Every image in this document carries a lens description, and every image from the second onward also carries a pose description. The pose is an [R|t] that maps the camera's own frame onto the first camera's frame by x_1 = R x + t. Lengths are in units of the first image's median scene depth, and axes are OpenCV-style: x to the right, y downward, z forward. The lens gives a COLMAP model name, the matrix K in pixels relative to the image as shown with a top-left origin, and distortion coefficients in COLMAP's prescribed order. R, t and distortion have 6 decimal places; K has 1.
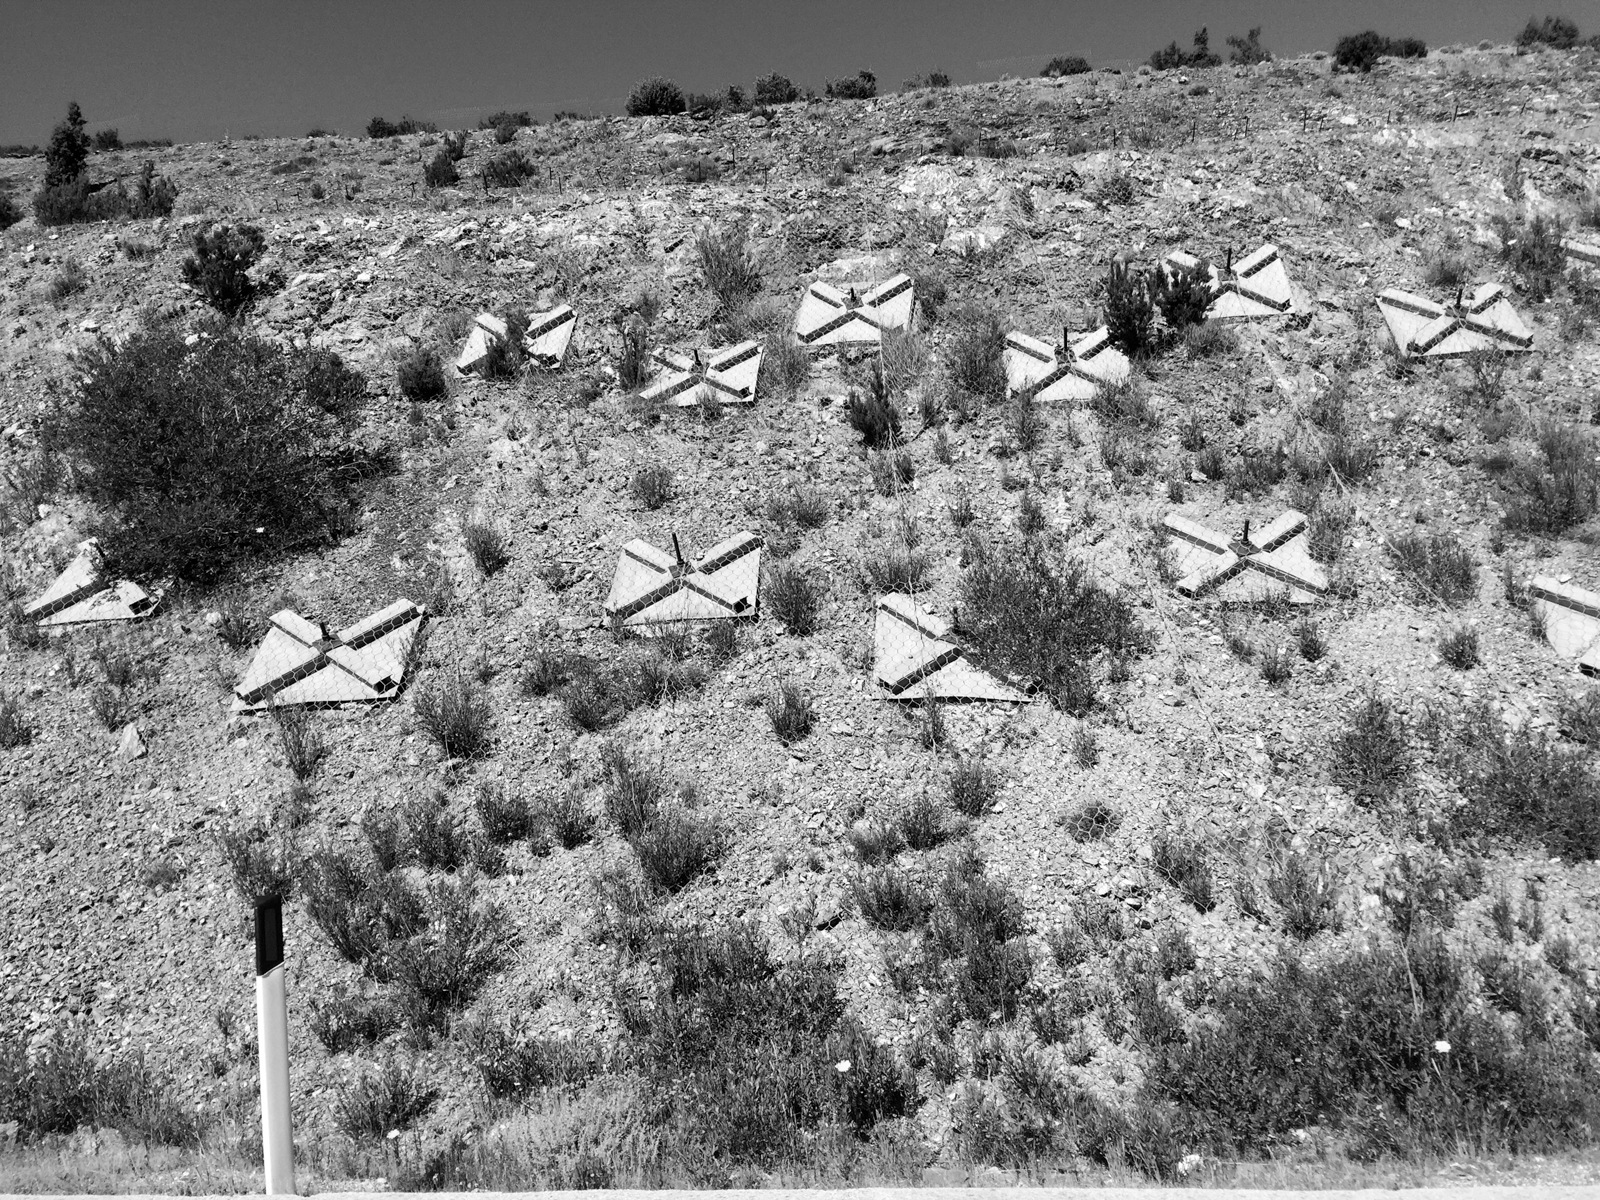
lens RADIAL K [[1356.8, 0, 800.0], [0, 1356.8, 600.0], [0, 0, 1]] dist [0.088538, -0.115324]
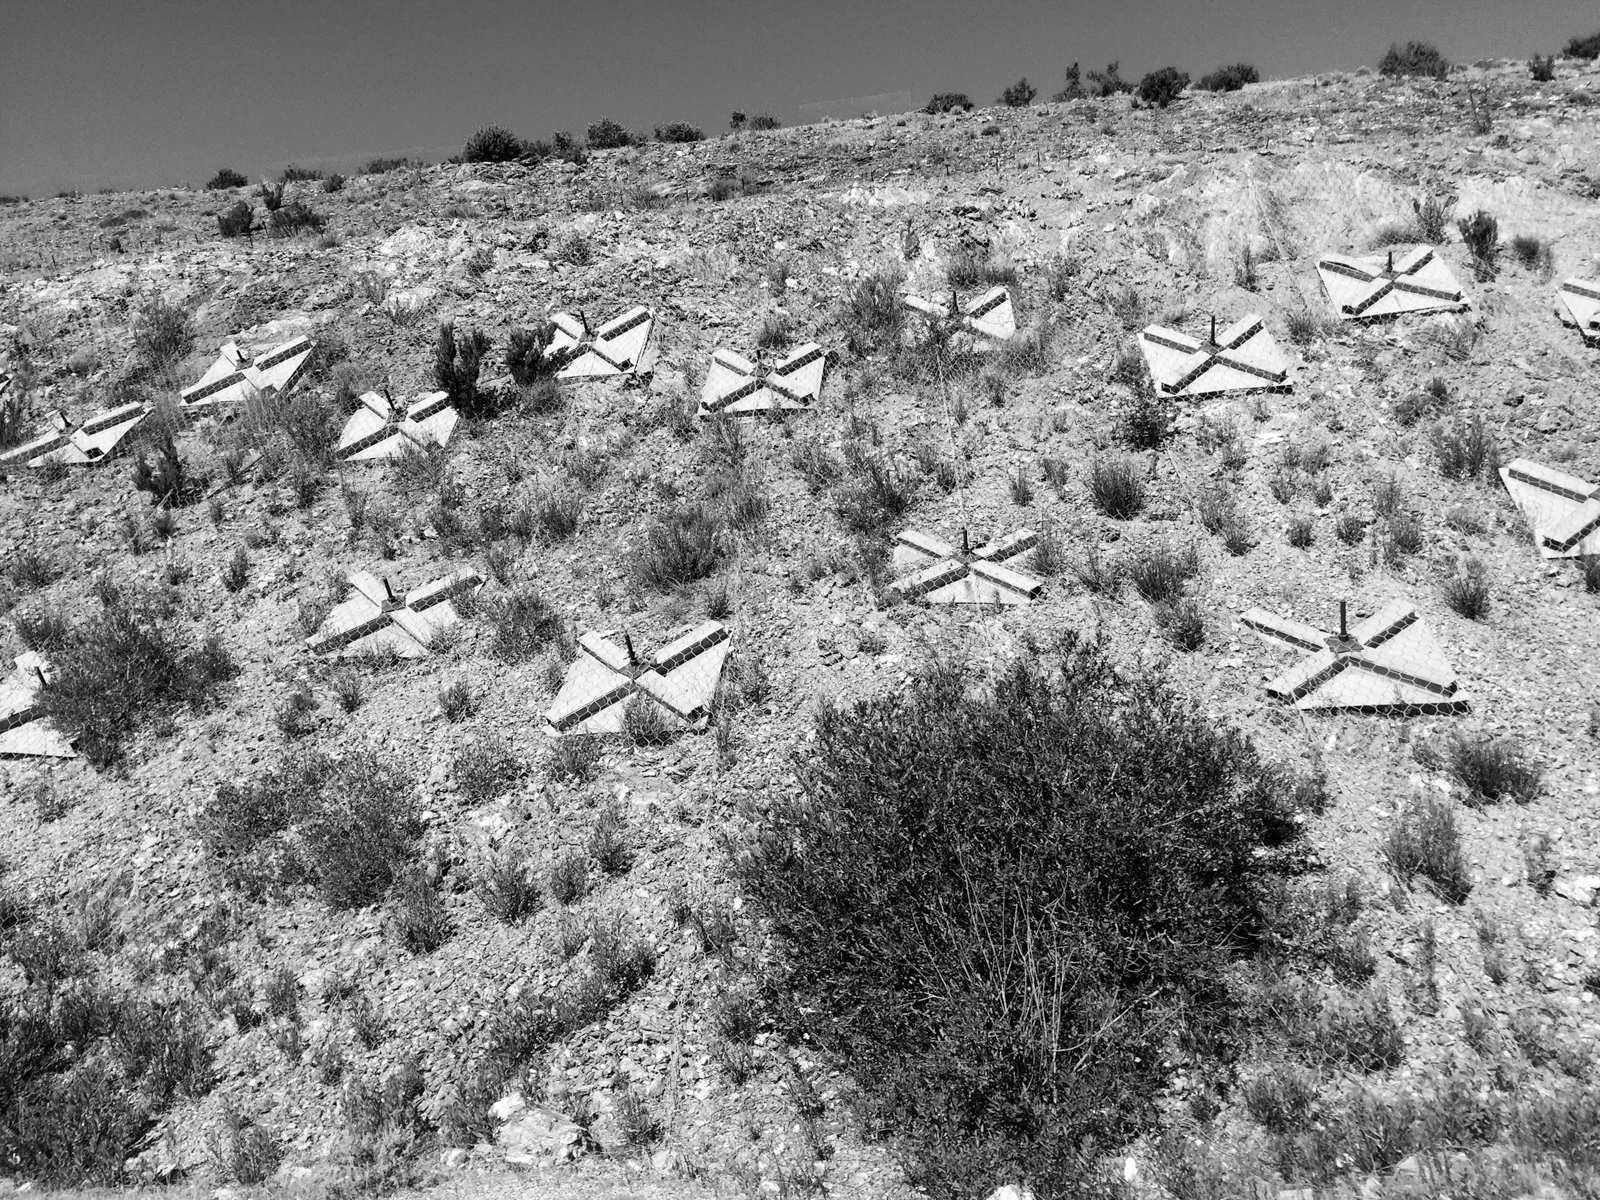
lens RADIAL K [[1356.8, 0, 800.0], [0, 1356.8, 600.0], [0, 0, 1]] dist [0.088538, -0.115324]
pose [[0.999496, -0.012196, -0.029300, 0.440909], [0.011631, 0.999744, -0.019388, -0.011189], [0.029529, 0.019037, 0.999383, -0.030832]]
